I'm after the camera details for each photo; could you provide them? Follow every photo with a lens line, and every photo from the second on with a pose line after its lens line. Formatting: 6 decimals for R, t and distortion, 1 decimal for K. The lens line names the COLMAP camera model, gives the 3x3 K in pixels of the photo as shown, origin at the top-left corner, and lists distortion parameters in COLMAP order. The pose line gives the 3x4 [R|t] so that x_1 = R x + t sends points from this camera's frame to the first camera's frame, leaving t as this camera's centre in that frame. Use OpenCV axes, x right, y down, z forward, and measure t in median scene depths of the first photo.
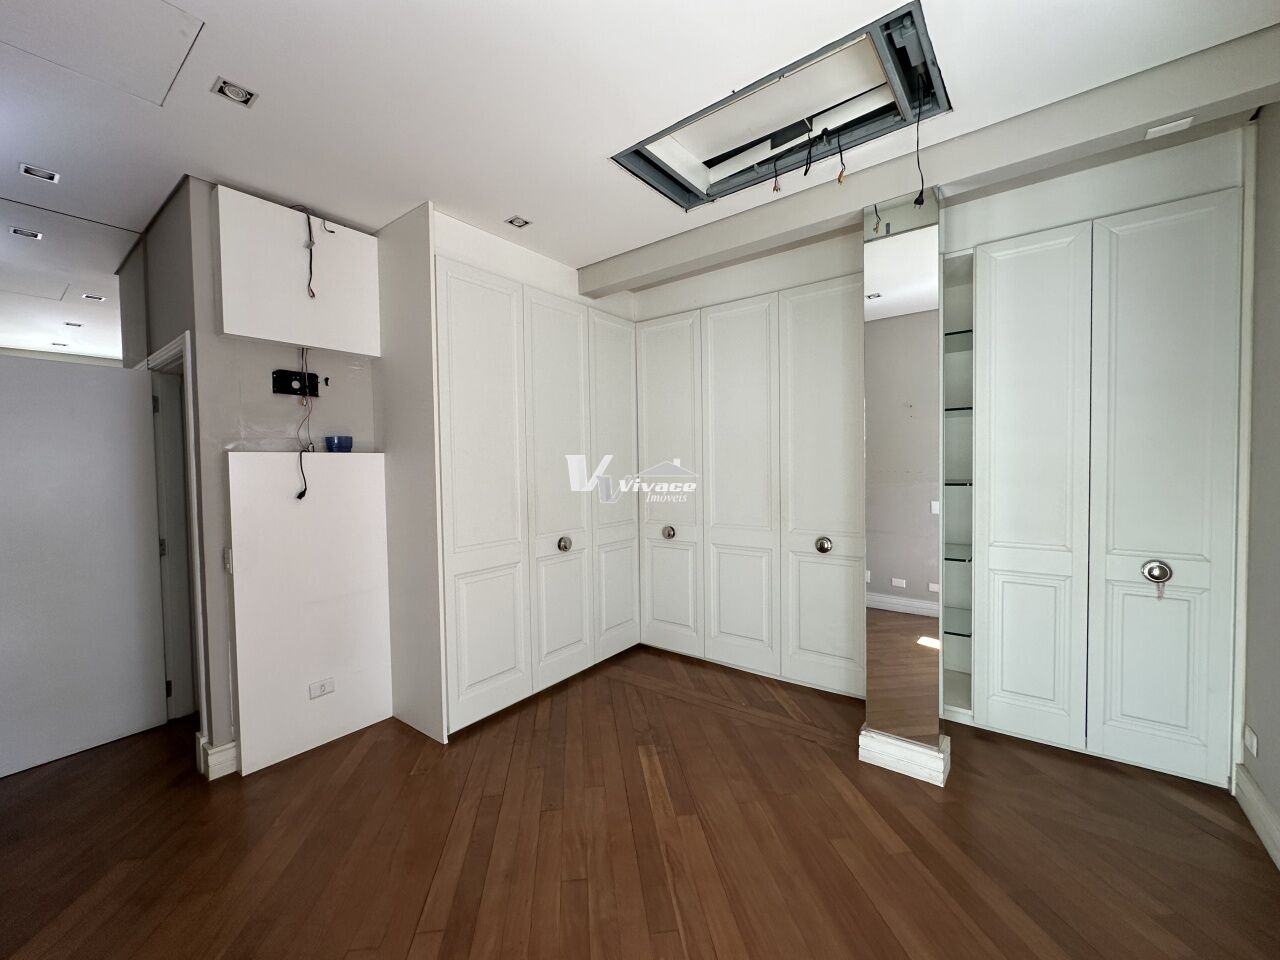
lens RADIAL K [[514.0, 0, 638.2], [0, 514.0, 479.1], [0, 0, 1]] dist [-0.006748, 0.001566]
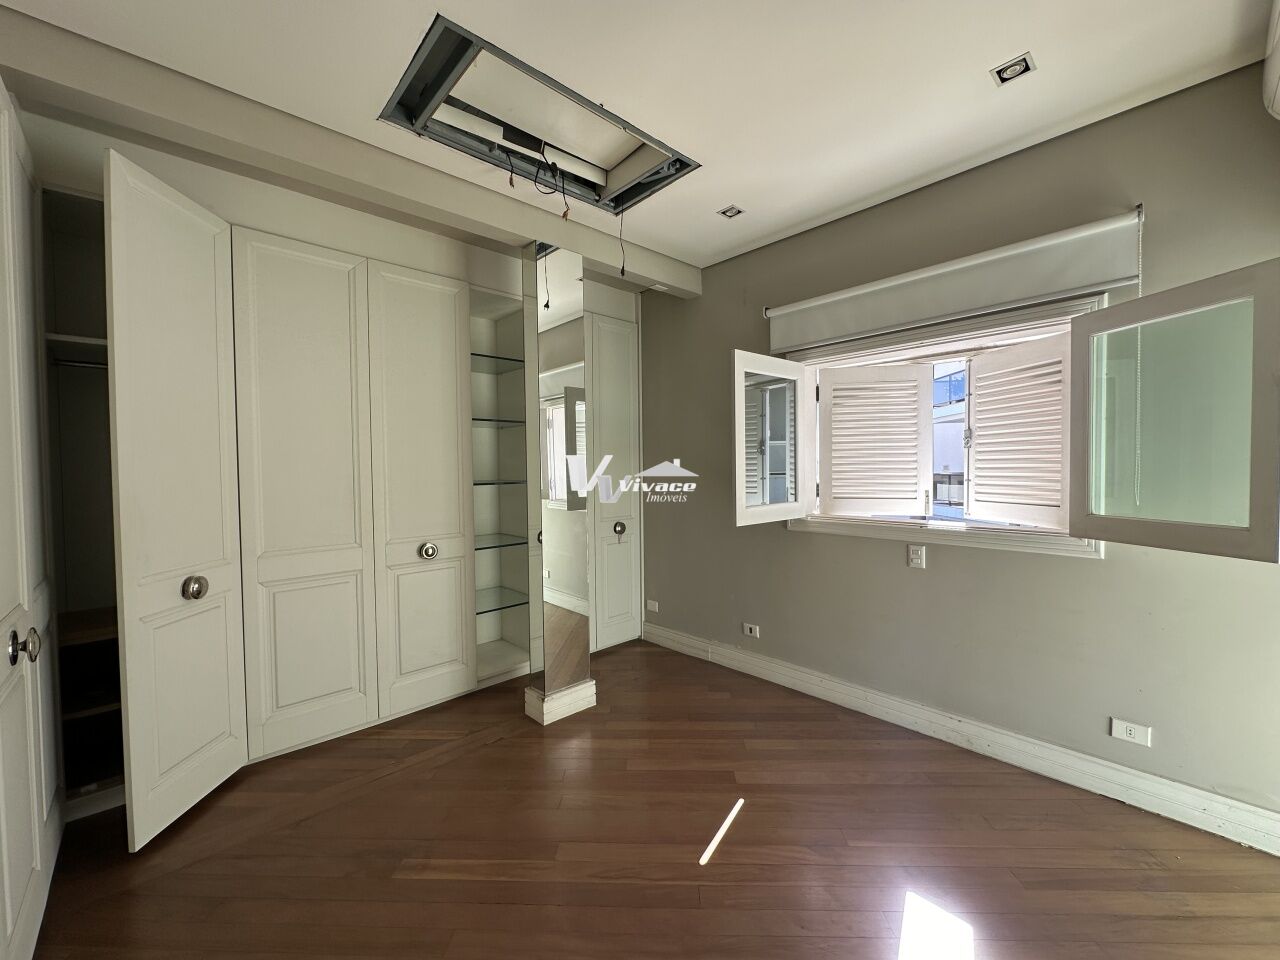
lens RADIAL K [[514.0, 0, 638.2], [0, 514.0, 480.1], [0, 0, 1]] dist [-0.006748, 0.001566]
pose [[0.165338, -0.007874, 0.986206, -0.654774], [0.039088, 0.999235, 0.001425, 0.015169], [-0.985462, 0.038313, 0.165519, 0.600103]]
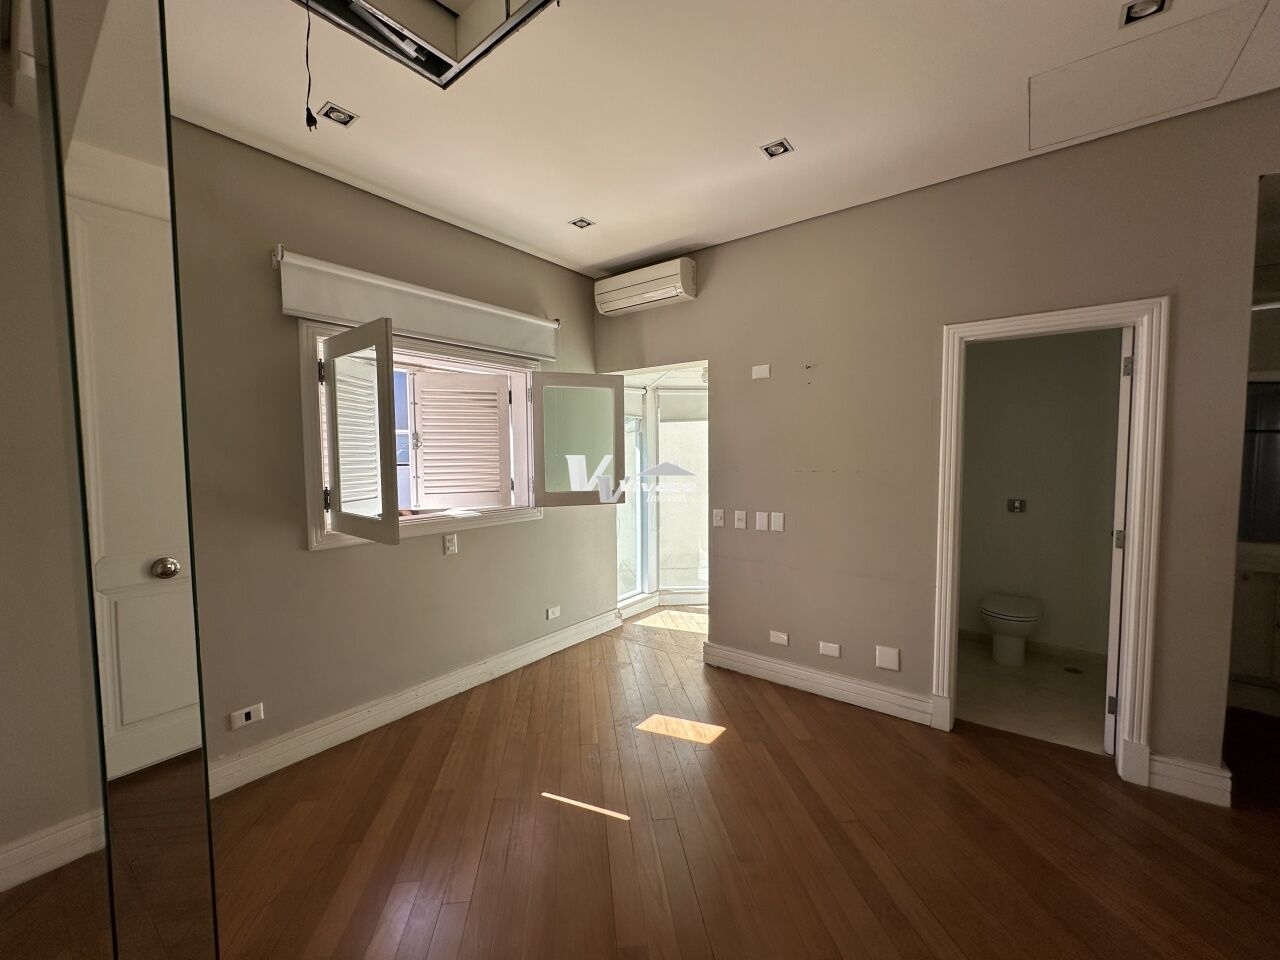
lens RADIAL K [[514.0, 0, 638.7], [0, 514.0, 481.0], [0, 0, 1]] dist [-0.006748, 0.001566]
pose [[-0.999530, 0.030642, 0.000011, 0.065954], [0.030528, 0.995797, 0.086352, -0.046017], [0.002635, 0.086312, -0.996265, 1.450952]]
